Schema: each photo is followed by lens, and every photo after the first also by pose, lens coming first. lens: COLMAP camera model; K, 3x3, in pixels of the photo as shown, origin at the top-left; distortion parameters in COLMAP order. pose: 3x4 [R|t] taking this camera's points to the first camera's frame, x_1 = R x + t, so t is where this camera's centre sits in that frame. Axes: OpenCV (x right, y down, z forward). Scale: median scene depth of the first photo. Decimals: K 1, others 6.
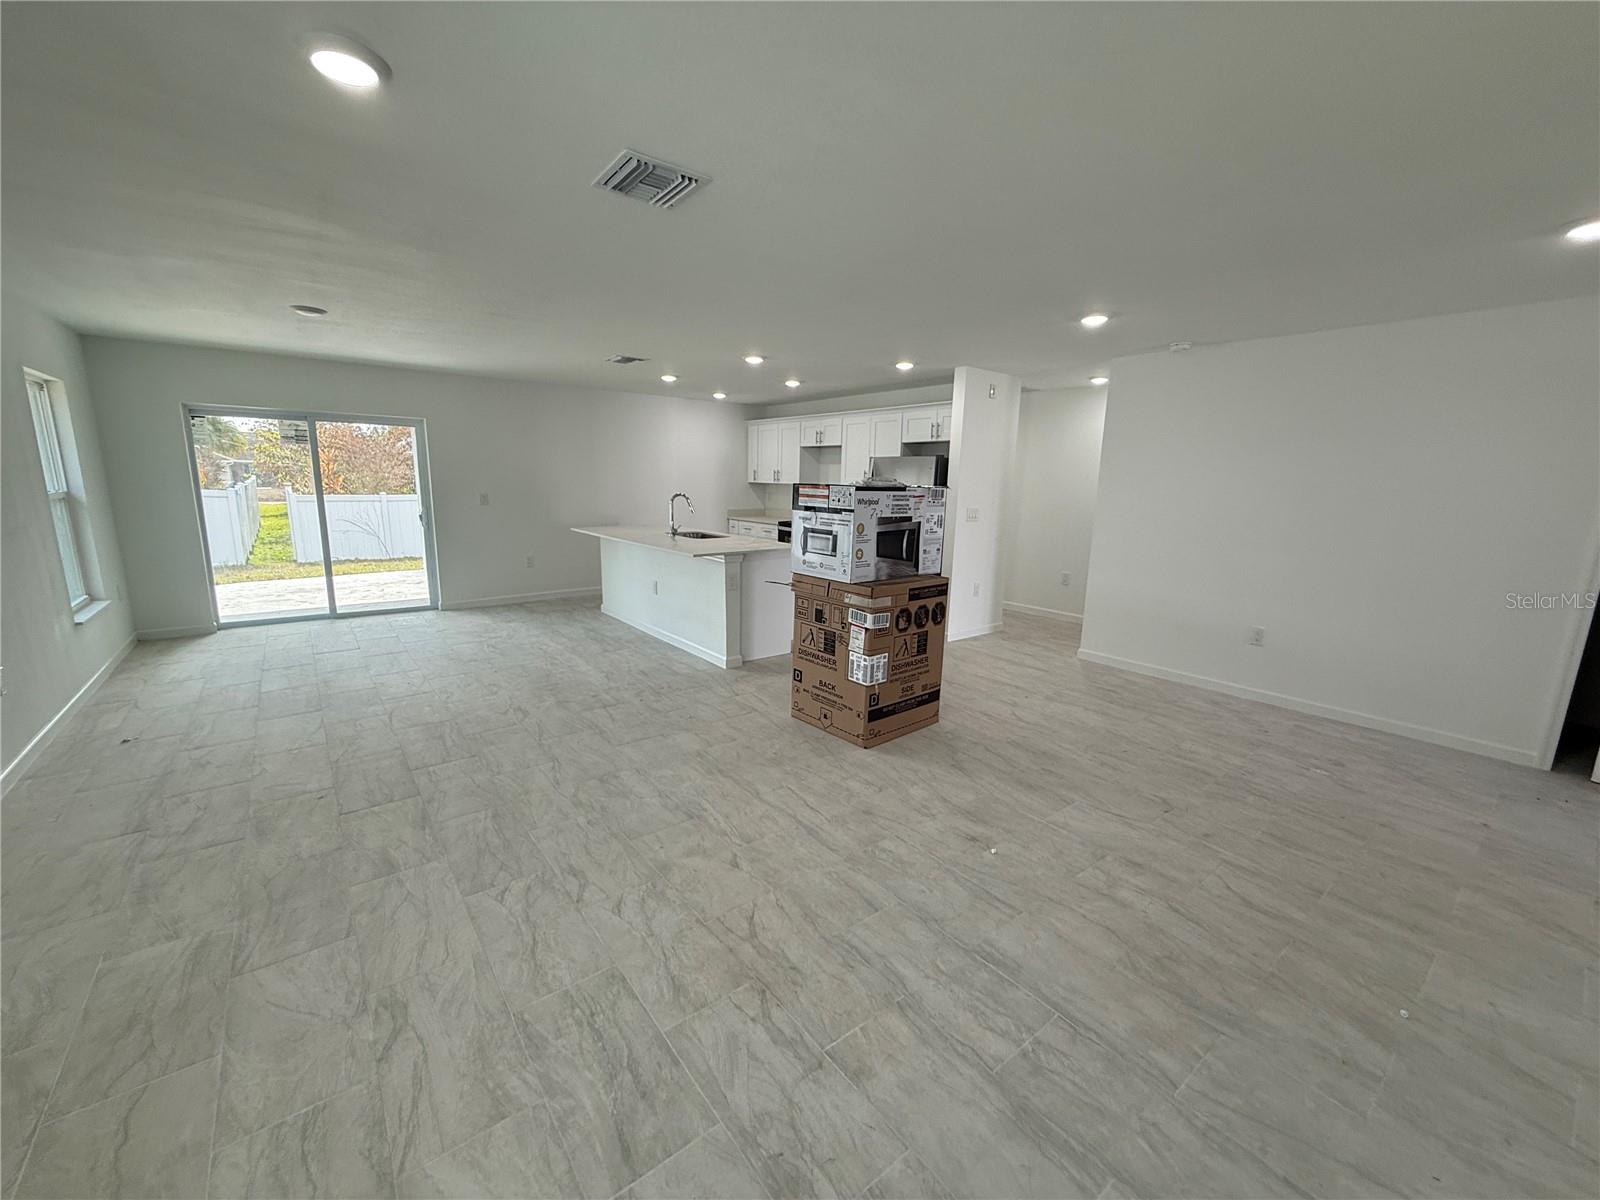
lens RADIAL K [[638.9, 0, 795.4], [0, 638.9, 604.7], [0, 0, 1]] dist [-0.000221, 0.000141]
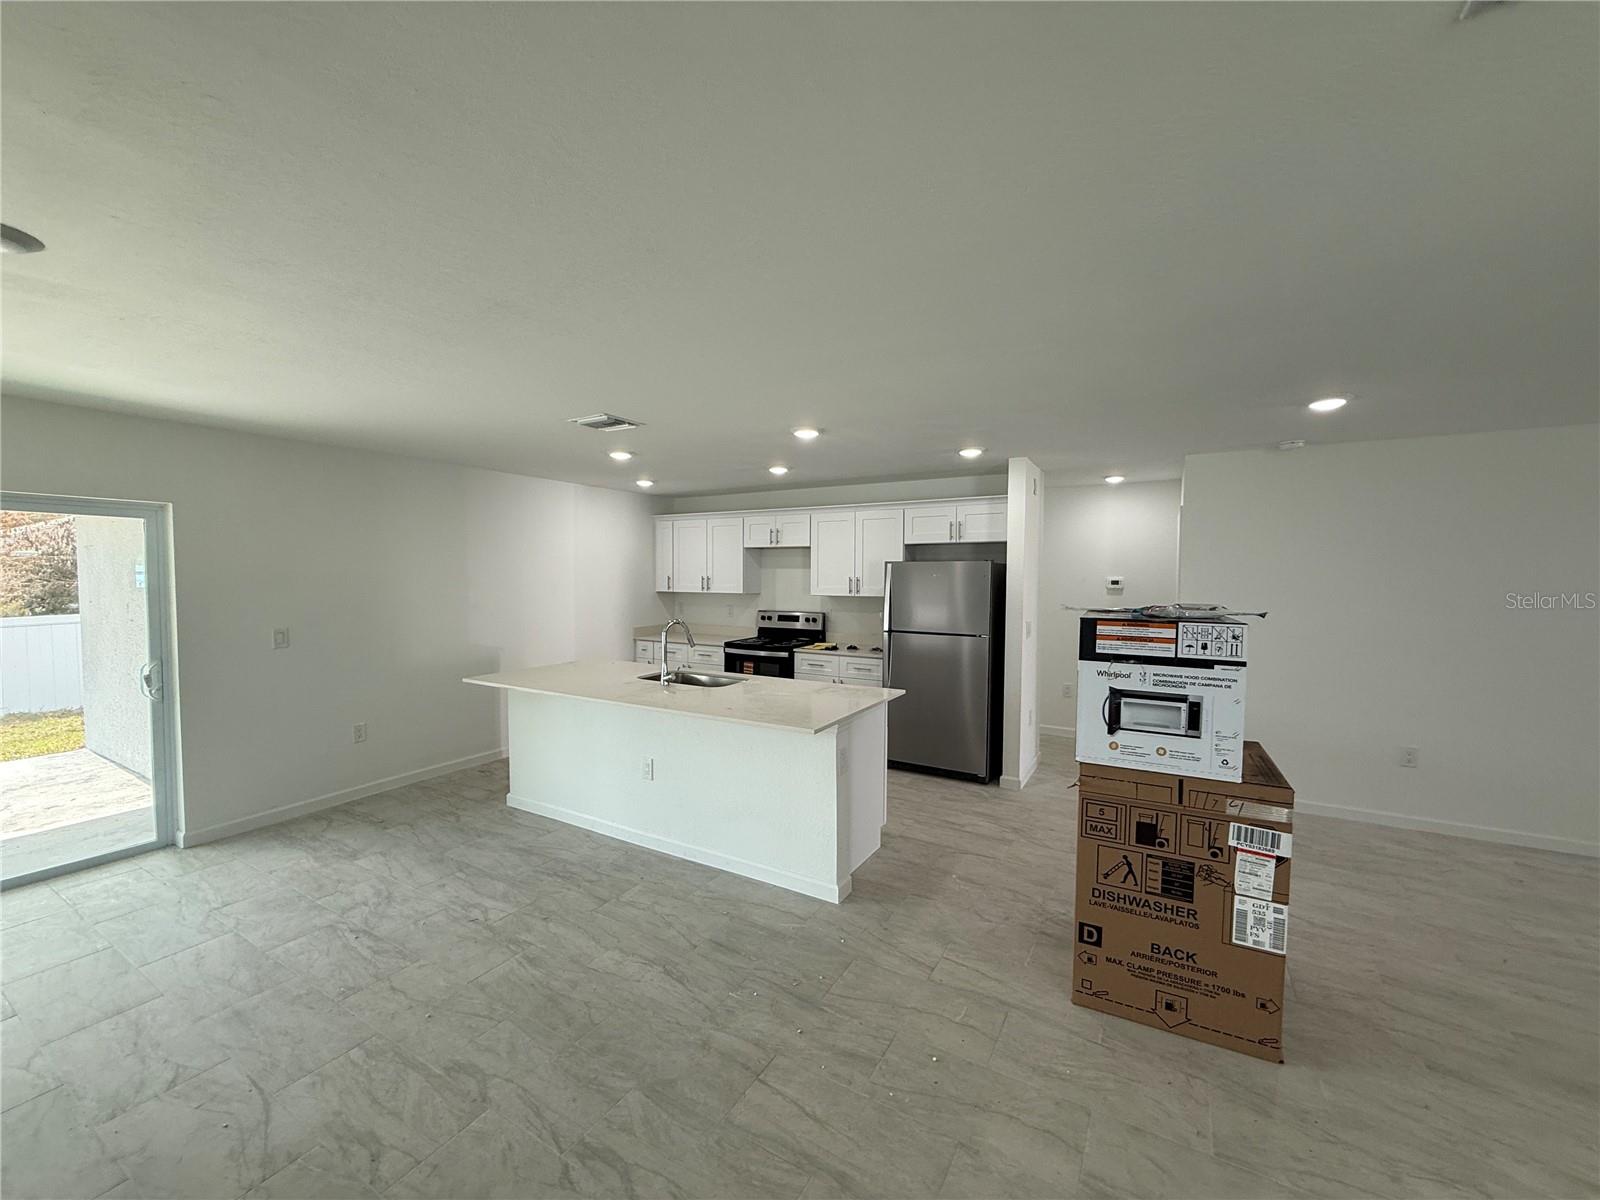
lens RADIAL K [[638.9, 0, 795.4], [0, 638.9, 604.7], [0, 0, 1]] dist [-0.000221, 0.000141]
pose [[0.931206, -0.035473, 0.362763, -0.428839], [0.087021, 0.988109, -0.126757, -0.132260], [-0.353953, 0.149605, 0.923220, 0.472572]]
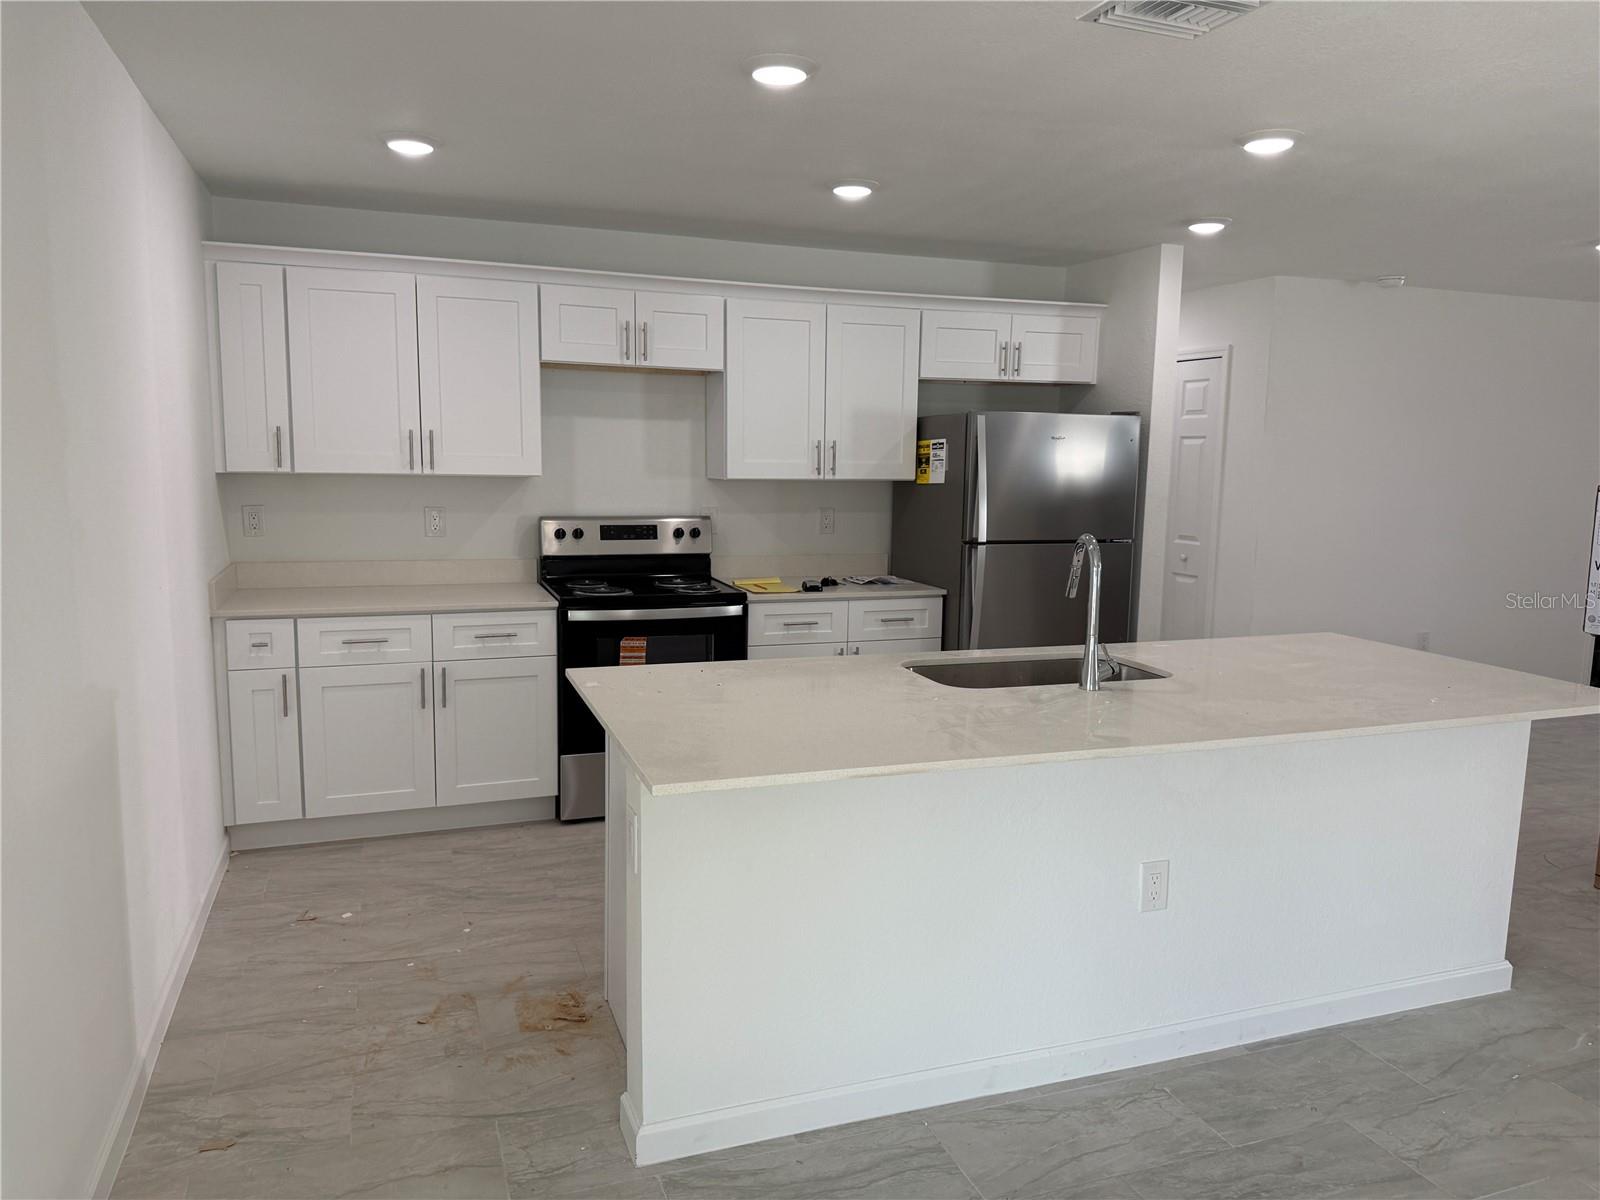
lens RADIAL K [[1122.8, 0, 809.3], [0, 1122.8, 619.8], [0, 0, 1]] dist [0.041104, -0.004389]
pose [[0.300159, -0.160577, 0.940276, -0.972970], [0.176066, 0.978119, 0.110835, -0.302511], [-0.937500, 0.132283, 0.321863, 1.344156]]
